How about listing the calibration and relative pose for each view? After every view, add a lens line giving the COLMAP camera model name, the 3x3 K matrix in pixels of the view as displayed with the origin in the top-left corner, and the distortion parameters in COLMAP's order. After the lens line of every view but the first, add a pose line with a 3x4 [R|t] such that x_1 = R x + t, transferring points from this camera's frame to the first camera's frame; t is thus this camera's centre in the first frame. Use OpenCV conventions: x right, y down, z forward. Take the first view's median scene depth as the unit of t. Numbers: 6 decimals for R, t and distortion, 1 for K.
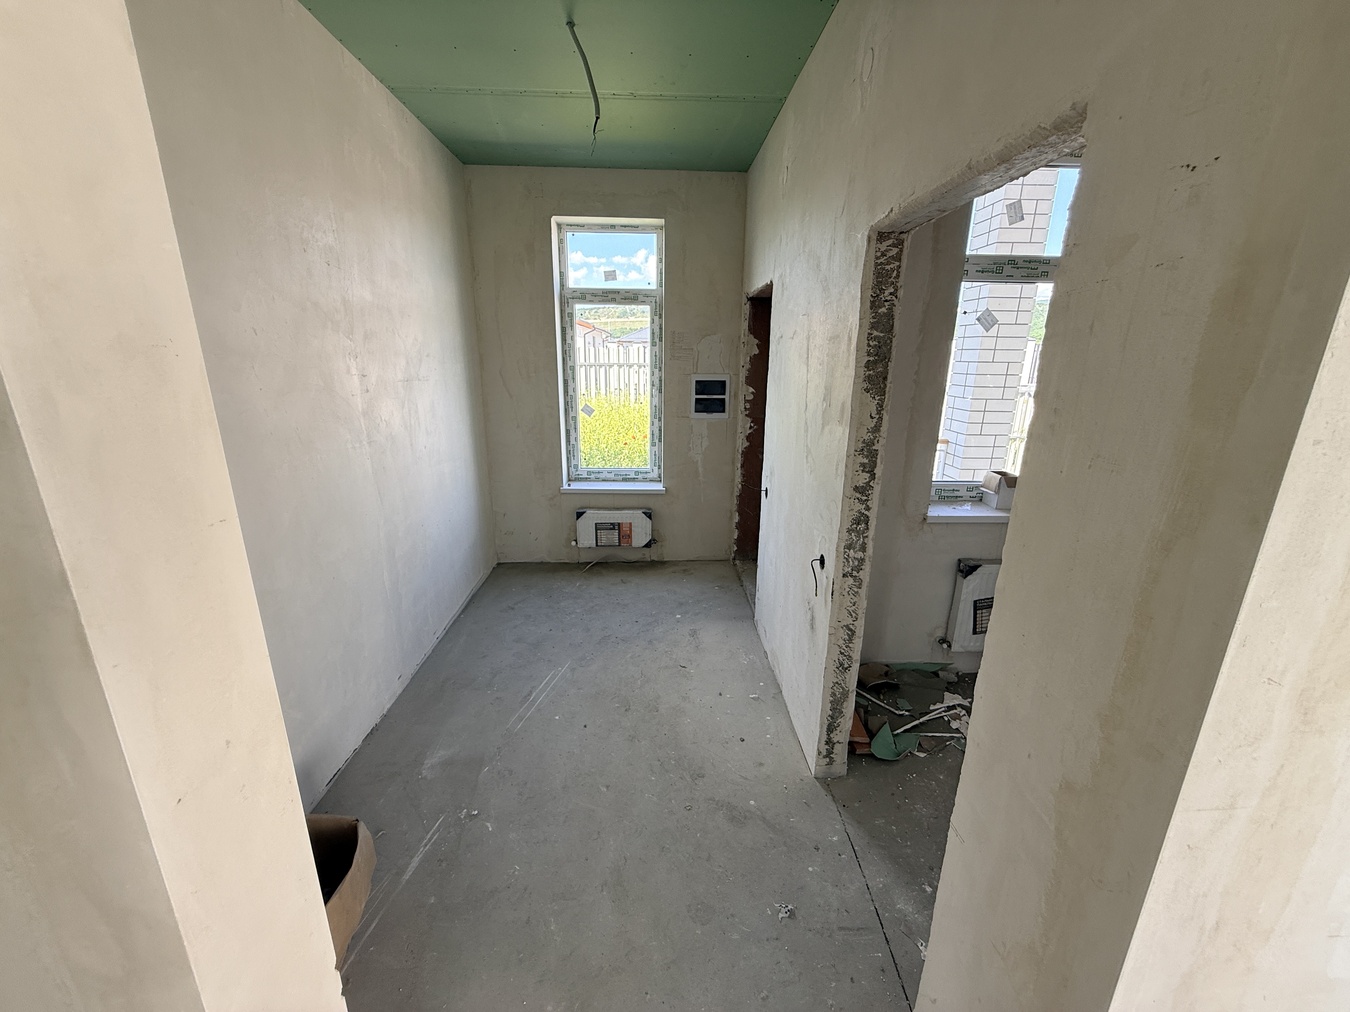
lens RADIAL K [[540.4, 0, 673.1], [0, 540.4, 506.9], [0, 0, 1]] dist [0.002489, 0.000332]
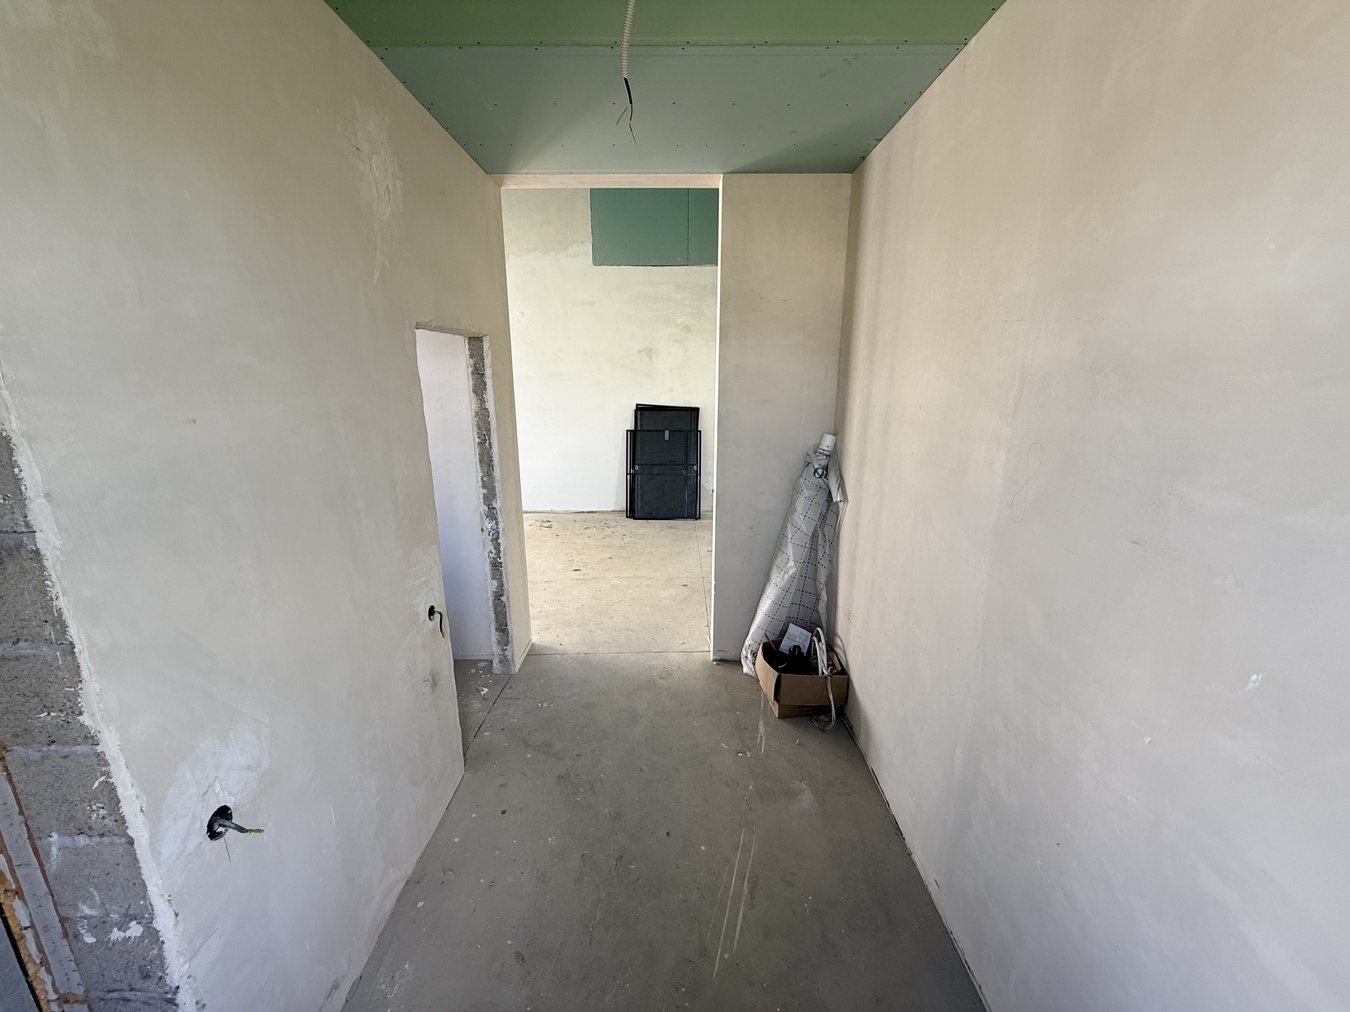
lens RADIAL K [[540.4, 0, 673.1], [0, 540.4, 506.9], [0, 0, 1]] dist [0.002489, 0.000332]
pose [[-0.999222, -0.018611, 0.034782, -0.221305], [0.001305, 0.865638, 0.500669, -0.585439], [-0.039427, 0.500324, -0.864940, 1.733784]]
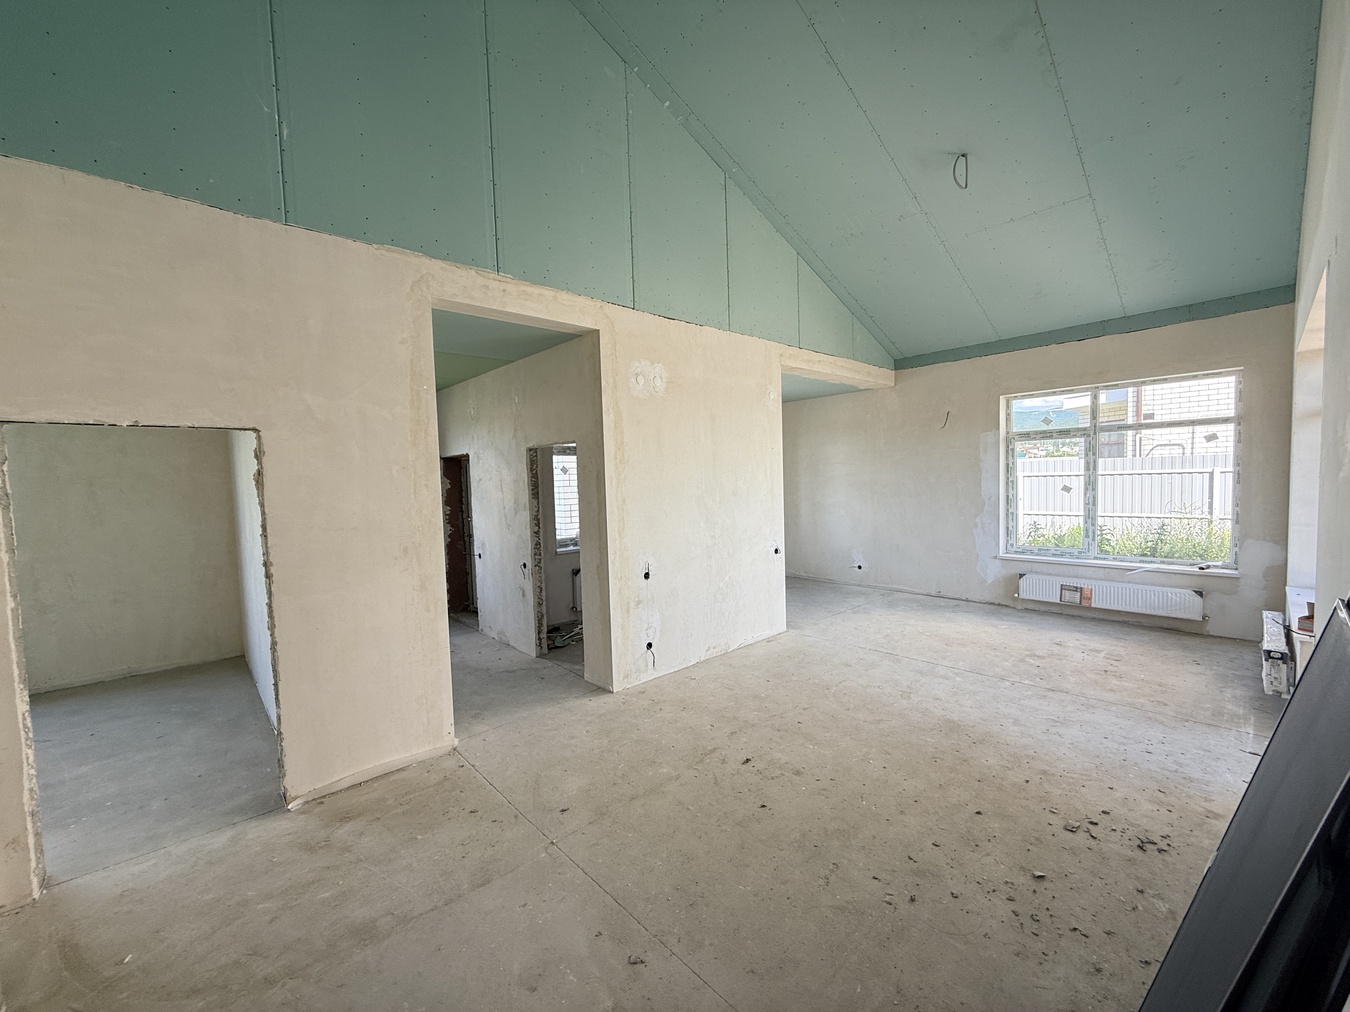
lens RADIAL K [[540.4, 0, 673.1], [0, 540.4, 506.9], [0, 0, 1]] dist [0.002489, 0.000332]
pose [[0.758881, -0.070913, 0.647356, -0.787134], [0.216958, 0.964797, -0.148648, 0.351088], [-0.614026, 0.253255, 0.747552, -1.339535]]
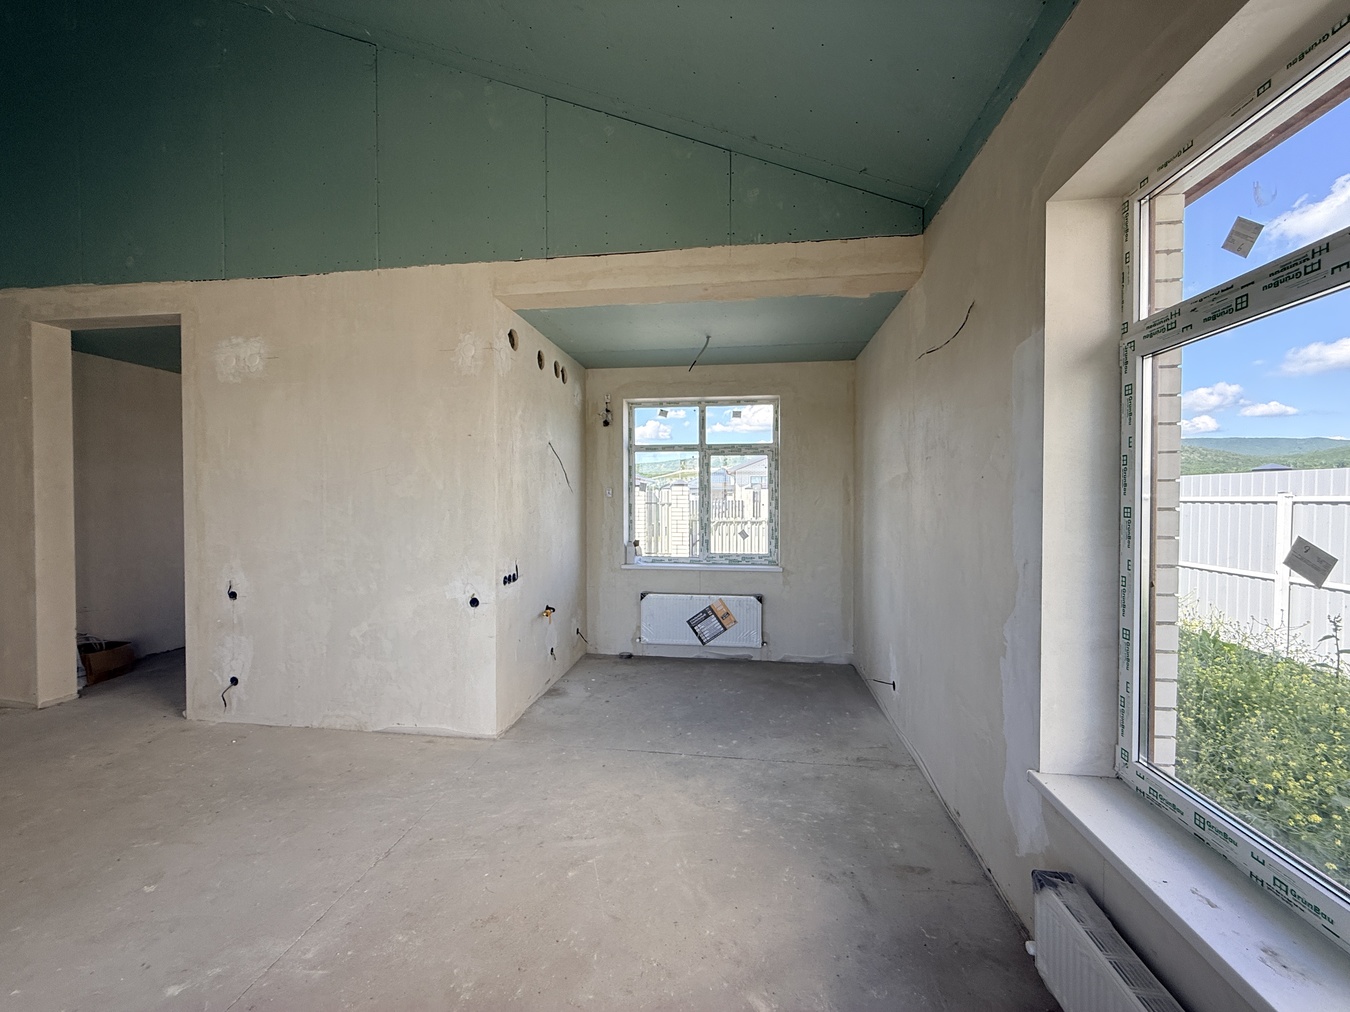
lens RADIAL K [[540.4, 0, 673.1], [0, 540.4, 506.9], [0, 0, 1]] dist [0.002489, 0.000332]
pose [[0.985070, -0.009439, -0.171893, 2.162561], [-0.035426, 0.966011, -0.256061, 0.393587], [0.168467, 0.258328, 0.951255, -1.136911]]
